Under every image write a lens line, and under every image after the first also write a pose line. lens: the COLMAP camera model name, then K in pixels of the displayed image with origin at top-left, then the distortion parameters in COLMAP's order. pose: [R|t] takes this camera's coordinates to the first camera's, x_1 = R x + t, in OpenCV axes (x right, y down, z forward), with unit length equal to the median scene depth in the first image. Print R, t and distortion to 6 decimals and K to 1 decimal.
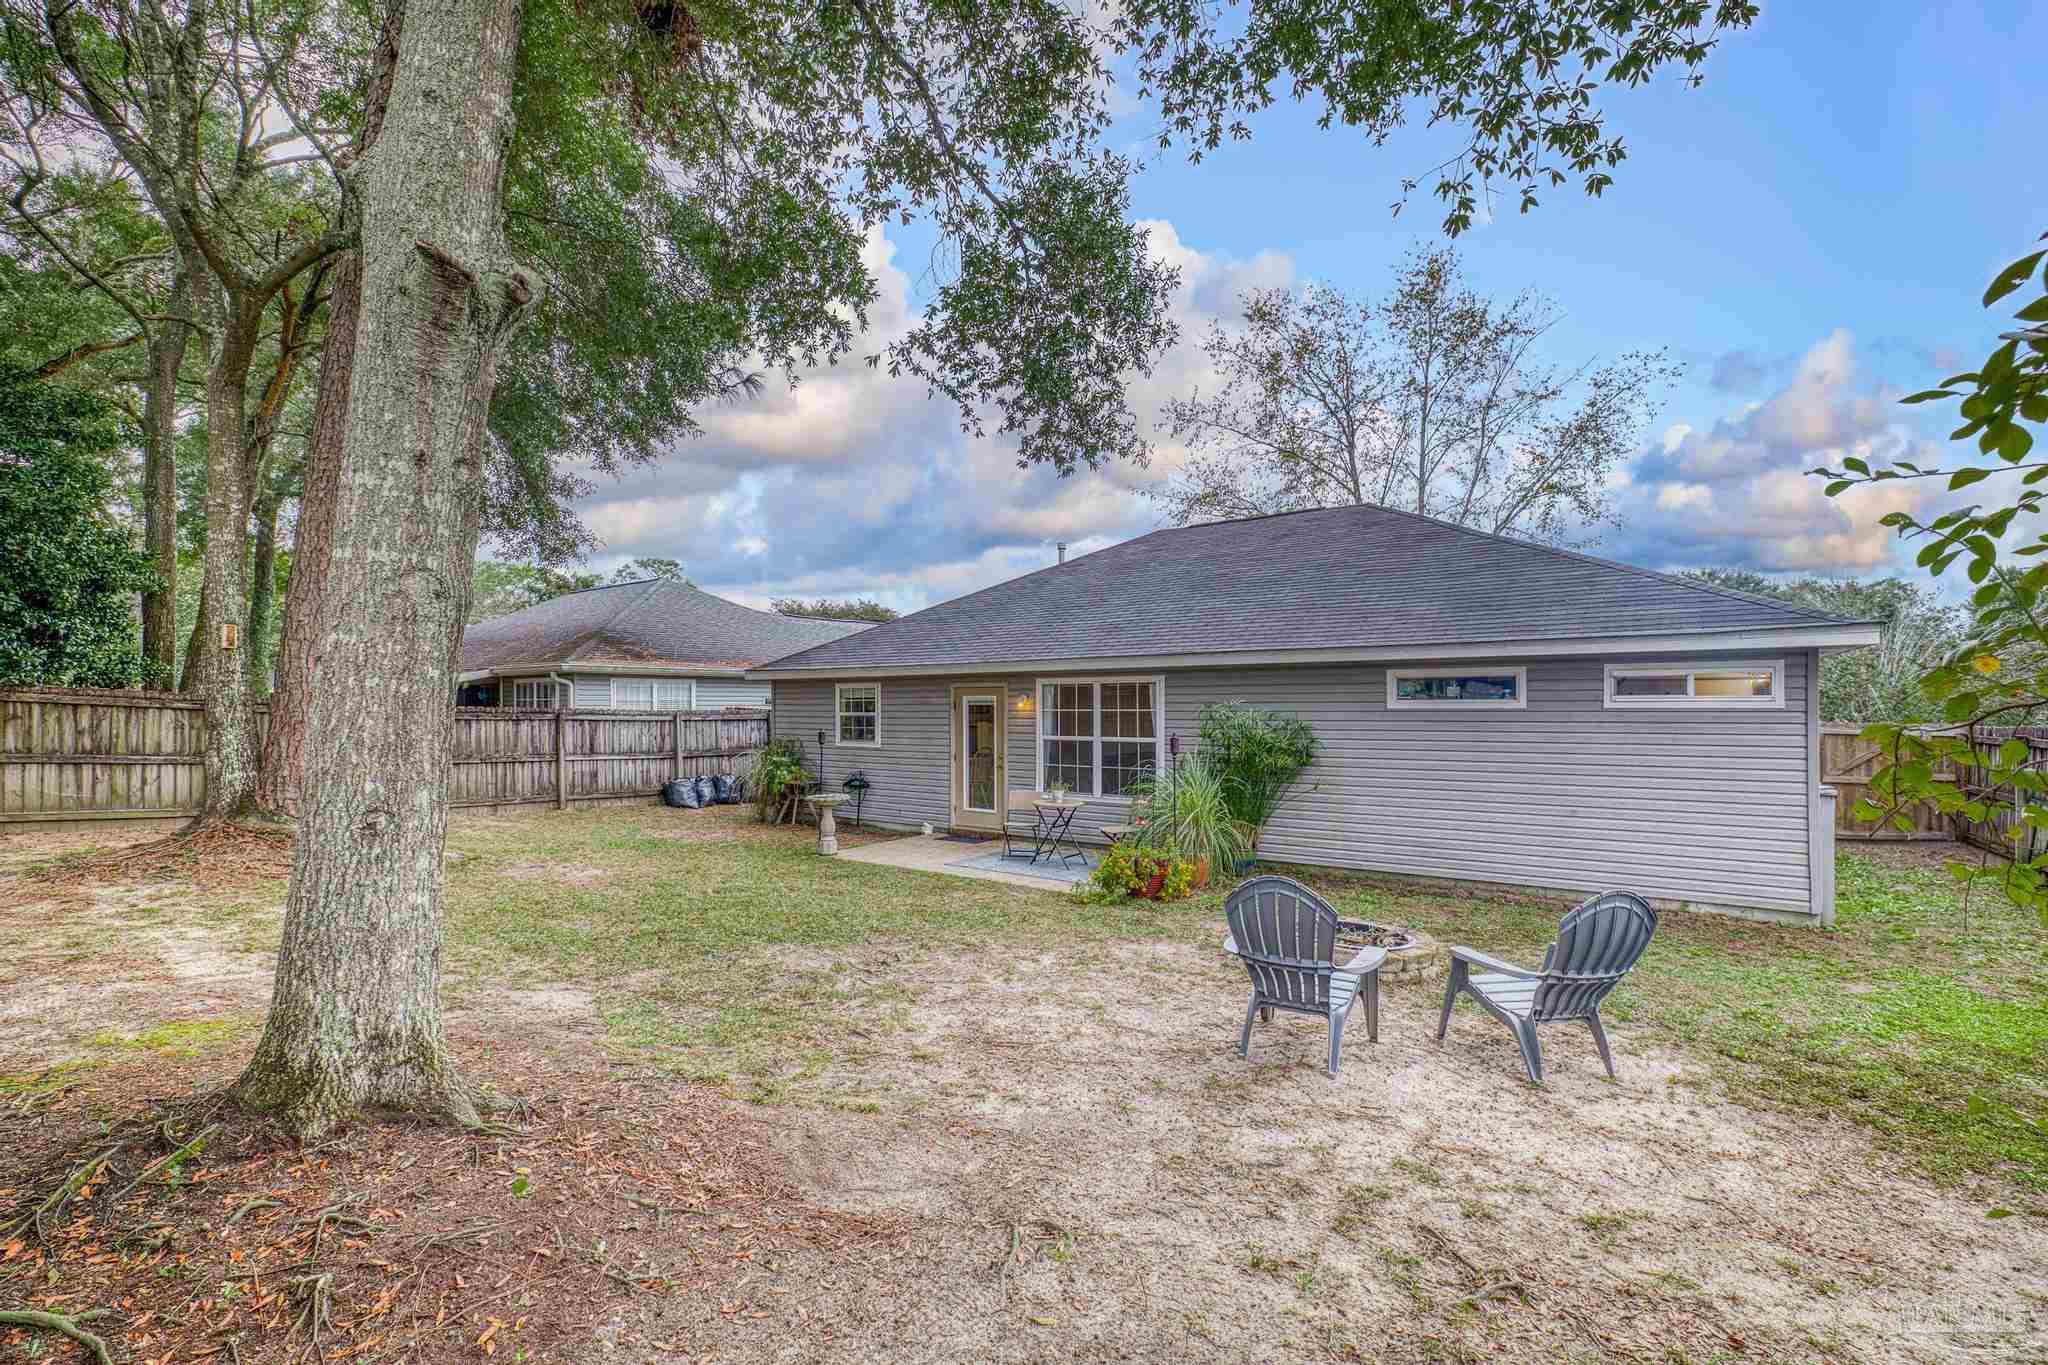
lens RADIAL K [[882.5, 0, 1029.9], [0, 882.5, 701.6], [0, 0, 1]] dist [-0.046992, 0.020644]
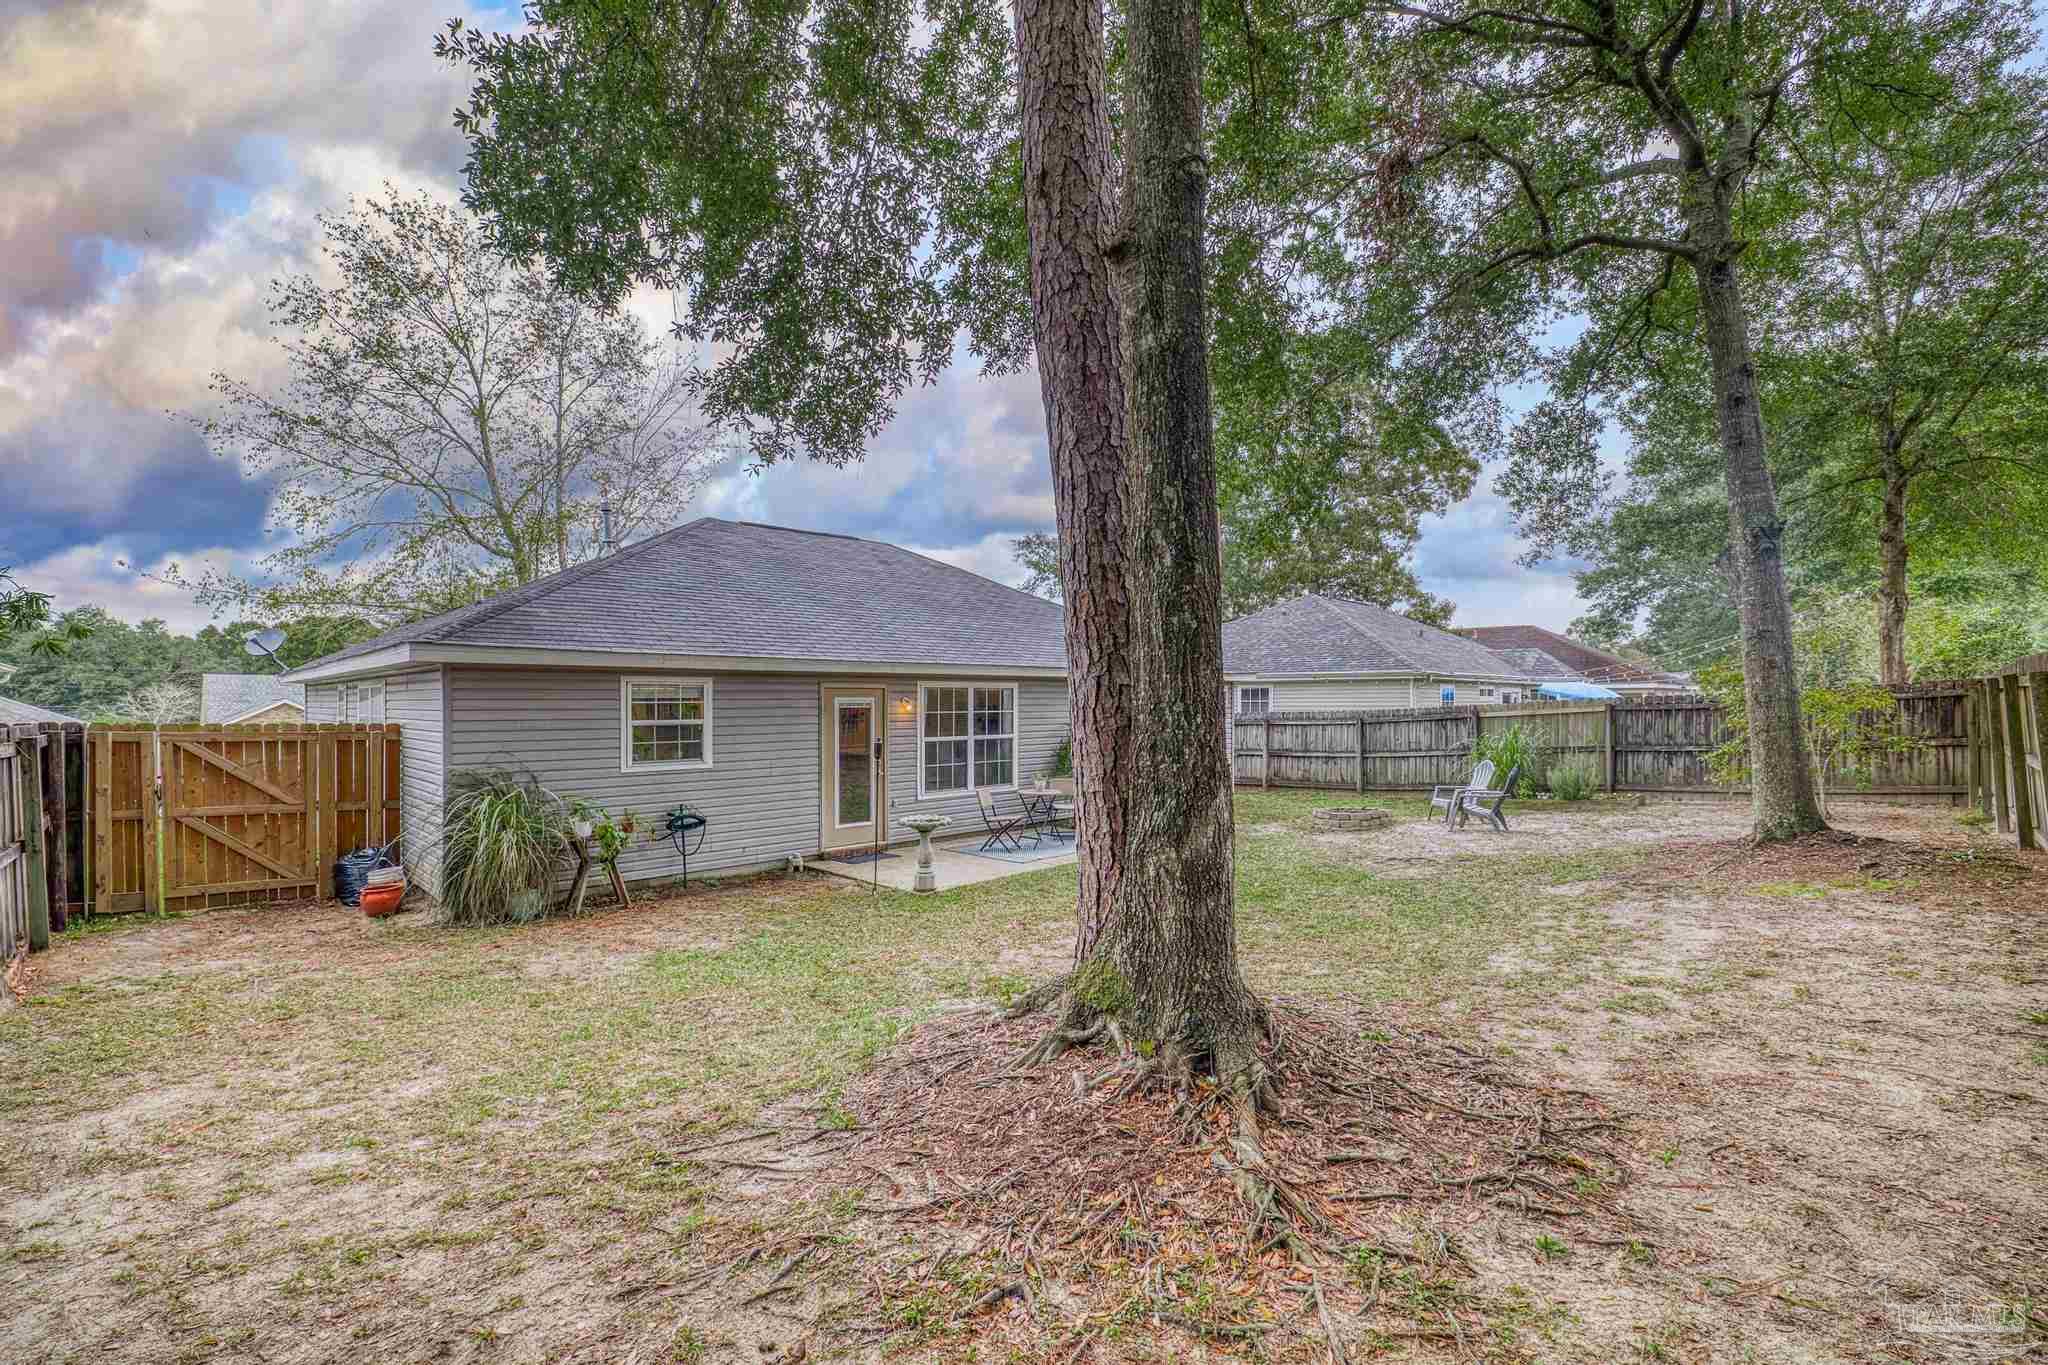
lens RADIAL K [[875.2, 0, 1026.6], [0, 875.2, 699.7], [0, 0, 1]] dist [-0.049328, 0.022606]
pose [[0.158174, 0.004747, 0.987400, -0.970136], [0.000164, 0.999988, -0.004834, -0.000182], [-0.987411, 0.000927, 0.158171, 0.738597]]
